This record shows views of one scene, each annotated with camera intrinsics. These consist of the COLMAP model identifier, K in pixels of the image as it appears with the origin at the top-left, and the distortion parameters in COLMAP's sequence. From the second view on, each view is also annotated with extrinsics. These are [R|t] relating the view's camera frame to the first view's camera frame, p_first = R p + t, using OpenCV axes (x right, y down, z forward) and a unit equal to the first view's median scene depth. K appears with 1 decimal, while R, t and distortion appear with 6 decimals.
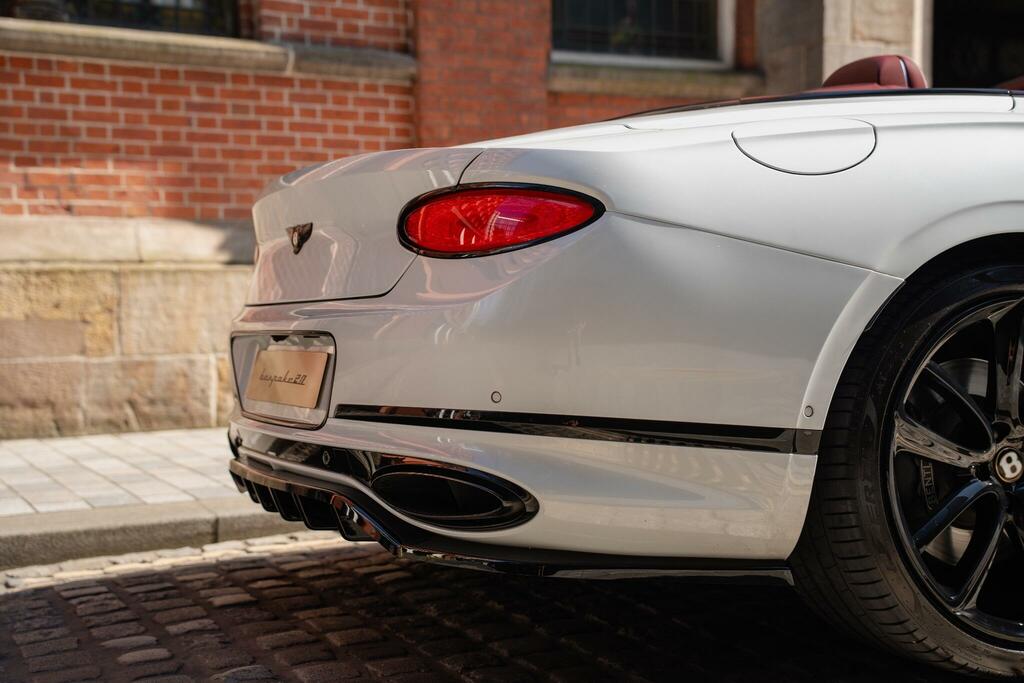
lens RADIAL K [[1546.1, 0, 517.2], [0, 1546.1, 346.9], [0, 0, 1]] dist [0.407909, 0.000000]
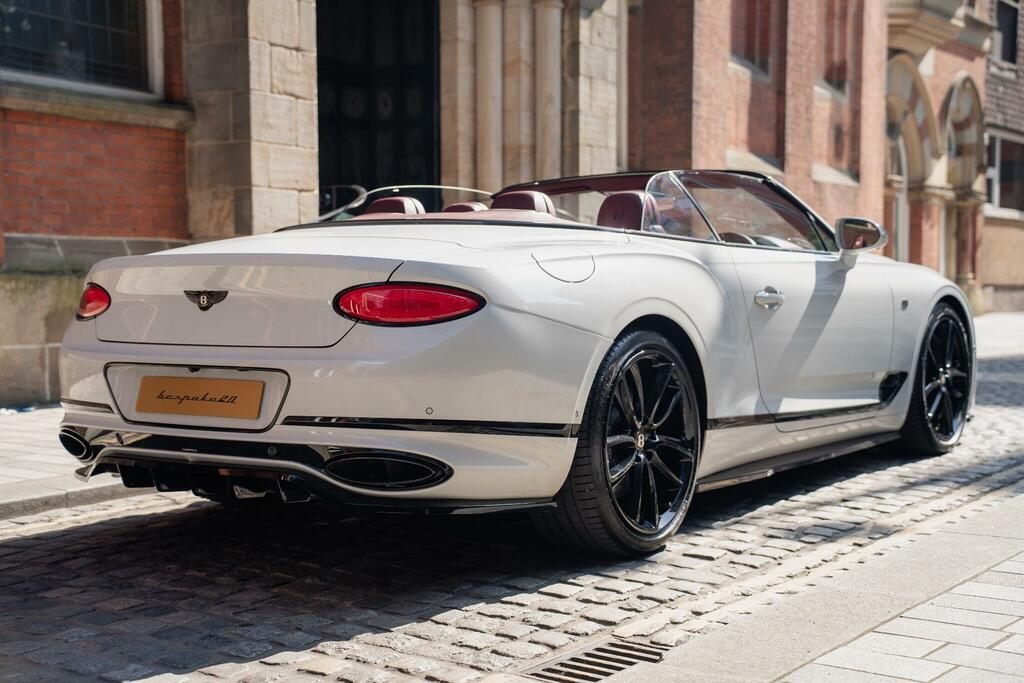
lens RADIAL K [[1546.1, 0, 507.1], [0, 1546.1, 336.6], [0, 0, 1]] dist [0.407909, 0.000000]
pose [[0.886563, 0.001087, 0.462607, -0.636940], [-0.004414, 0.999972, 0.006110, -0.052796], [-0.462588, -0.007459, 0.886542, -0.491223]]
